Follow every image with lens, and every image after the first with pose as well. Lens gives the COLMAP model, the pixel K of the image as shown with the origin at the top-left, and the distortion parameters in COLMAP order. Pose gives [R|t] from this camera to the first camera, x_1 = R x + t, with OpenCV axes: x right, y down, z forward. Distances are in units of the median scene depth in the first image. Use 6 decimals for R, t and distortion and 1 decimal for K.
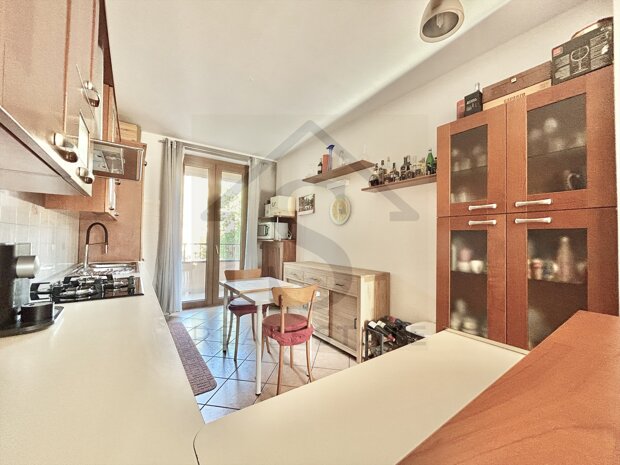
lens RADIAL K [[249.8, 0, 308.8], [0, 249.8, 230.6], [0, 0, 1]] dist [-0.001529, -0.000479]
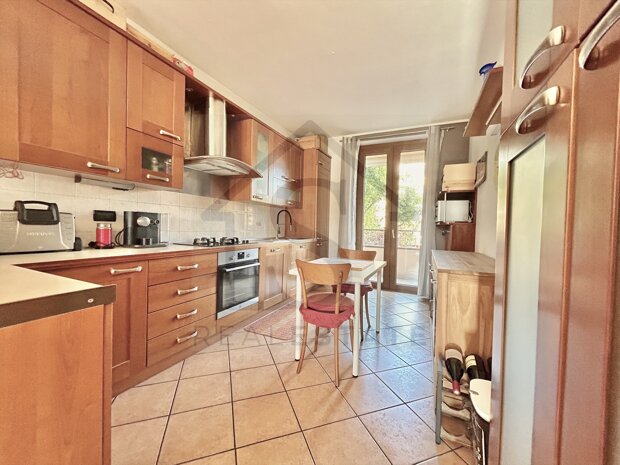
lens RADIAL K [[249.8, 0, 308.4], [0, 249.8, 230.1], [0, 0, 1]] dist [-0.001529, -0.000479]
pose [[0.491357, 0.010837, -0.870891, 0.344725], [0.009985, 0.999787, 0.018074, 0.041826], [0.870901, -0.017576, 0.491144, 0.247557]]
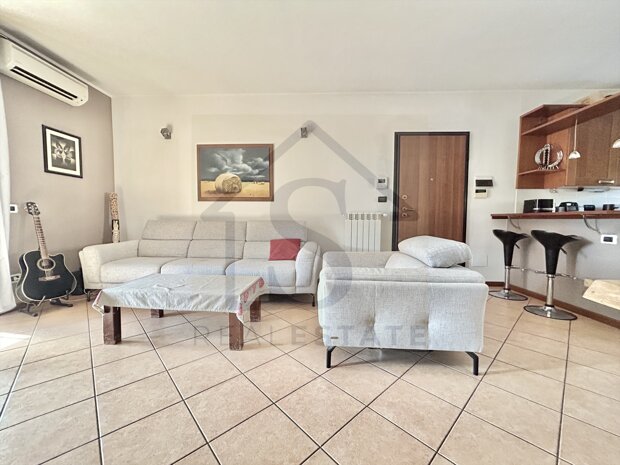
lens RADIAL K [[249.8, 0, 308.5], [0, 249.8, 231.5], [0, 0, 1]] dist [-0.001529, -0.000479]
pose [[-0.620221, 0.023554, -0.784073, 0.984875], [0.016611, 0.999719, 0.016892, 0.068817], [0.784251, -0.002547, -0.620438, -0.074531]]
